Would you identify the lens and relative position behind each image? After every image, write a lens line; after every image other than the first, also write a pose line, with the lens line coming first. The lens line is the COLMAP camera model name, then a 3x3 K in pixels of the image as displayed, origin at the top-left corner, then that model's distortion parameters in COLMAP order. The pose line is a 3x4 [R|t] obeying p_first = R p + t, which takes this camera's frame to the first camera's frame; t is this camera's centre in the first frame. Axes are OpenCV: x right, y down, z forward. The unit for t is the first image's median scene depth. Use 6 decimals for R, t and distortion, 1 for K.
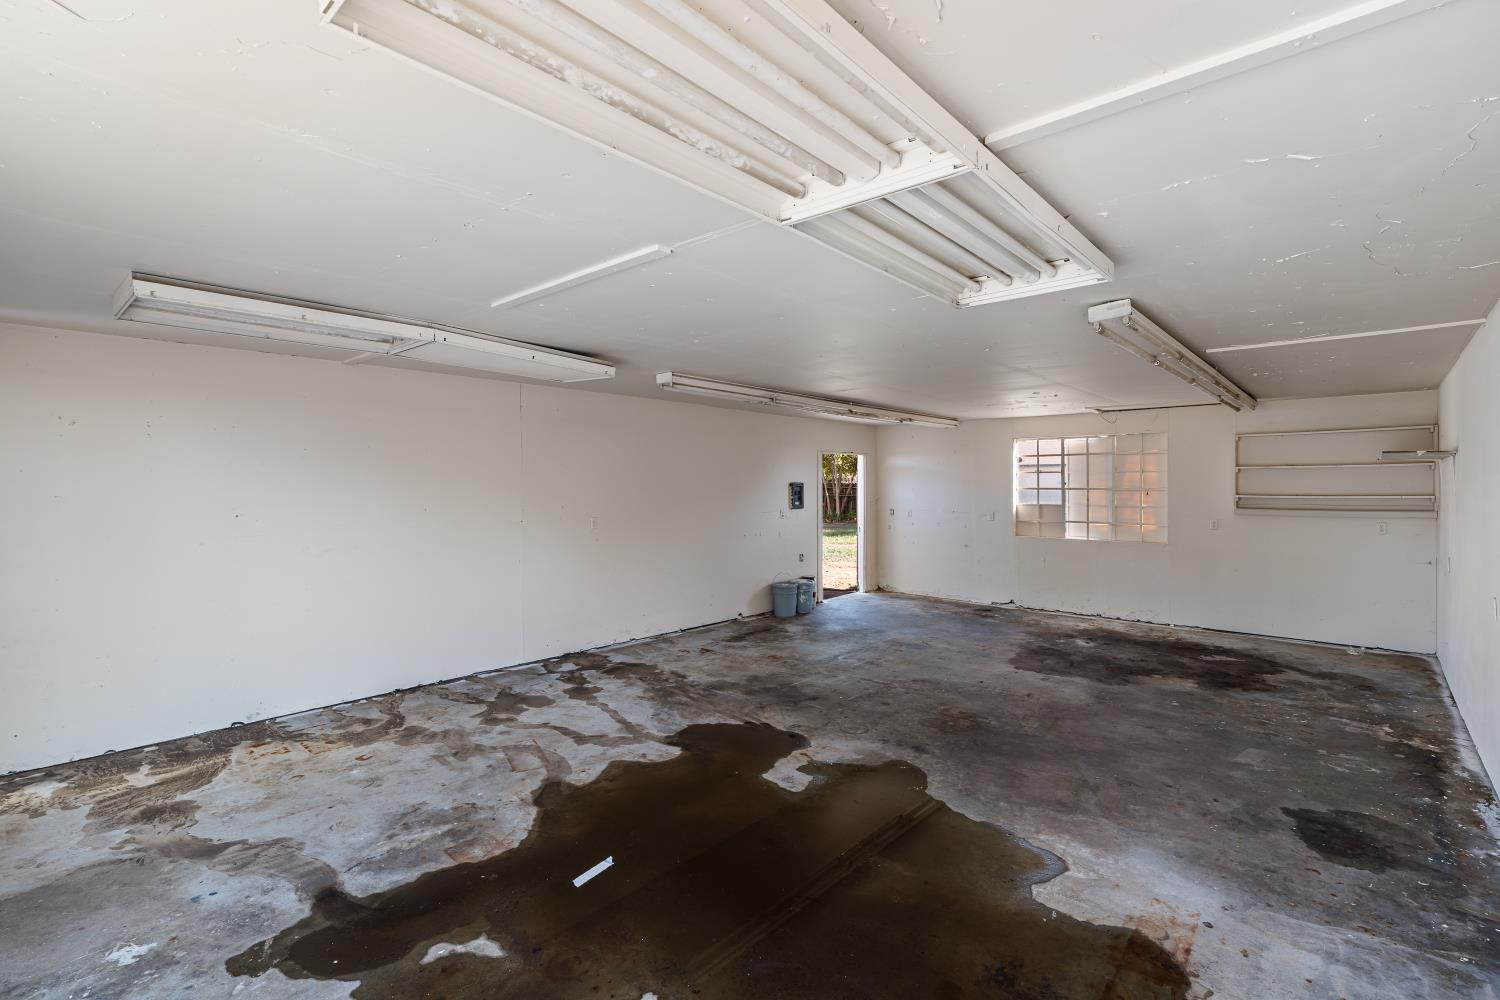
lens RADIAL K [[664.0, 0, 752.8], [0, 664.0, 492.3], [0, 0, 1]] dist [-0.002670, -0.000609]
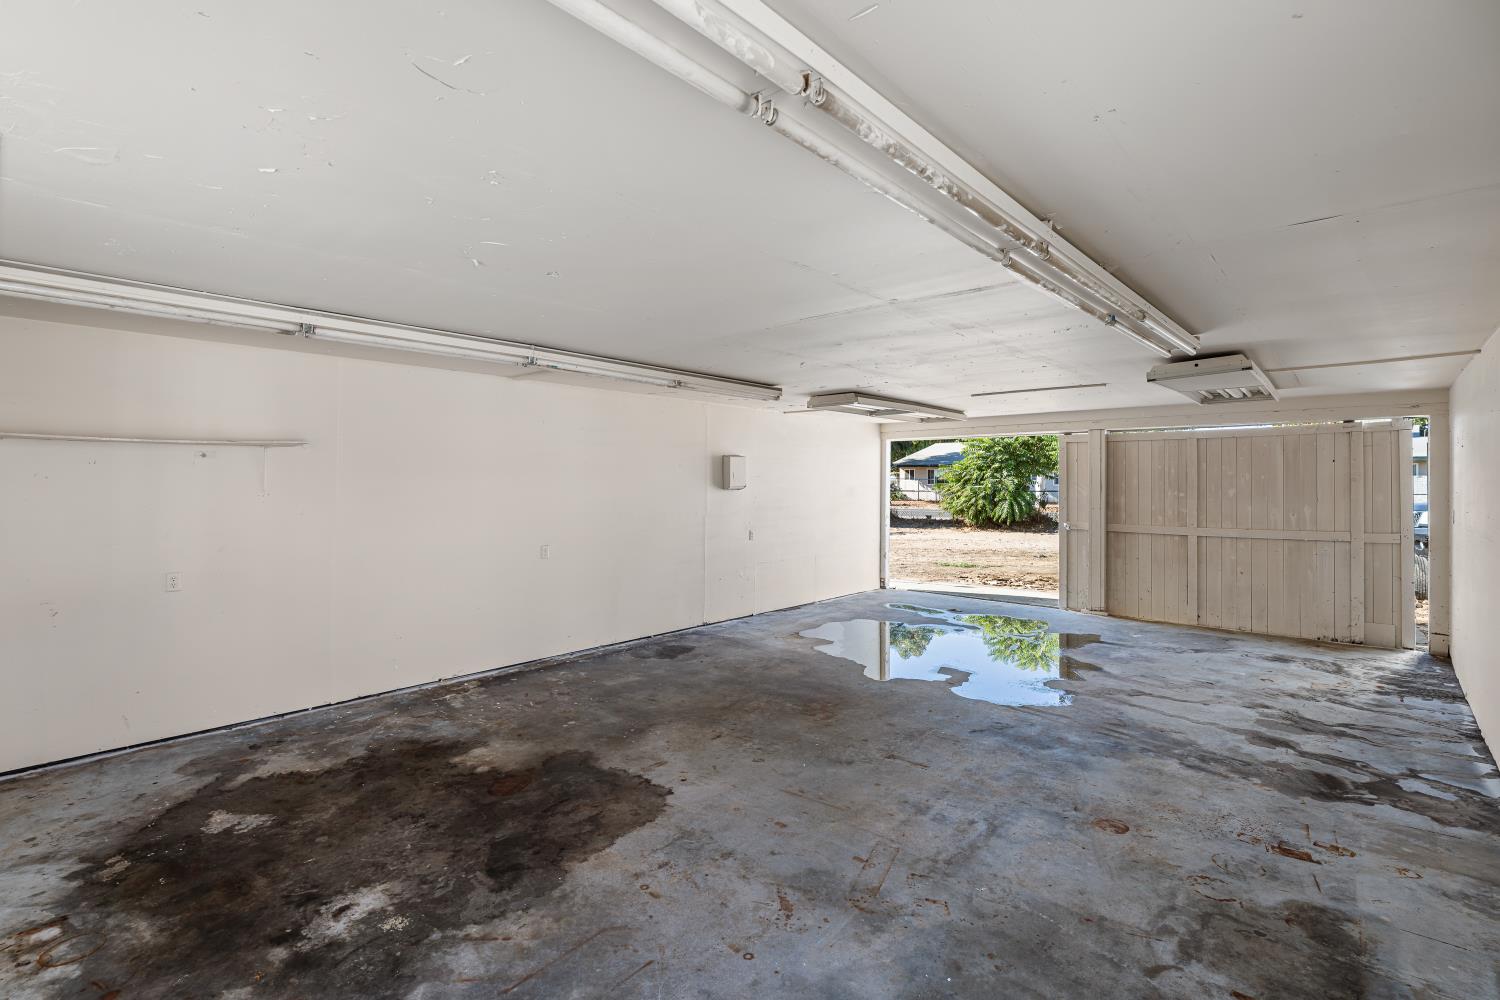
lens RADIAL K [[664.0, 0, 747.5], [0, 664.0, 489.1], [0, 0, 1]] dist [-0.002670, -0.000609]
pose [[-0.999926, -0.001816, 0.012066, 0.358280], [-0.001526, 0.999711, 0.024006, -0.022133], [-0.012107, 0.023986, -0.999639, 1.767178]]
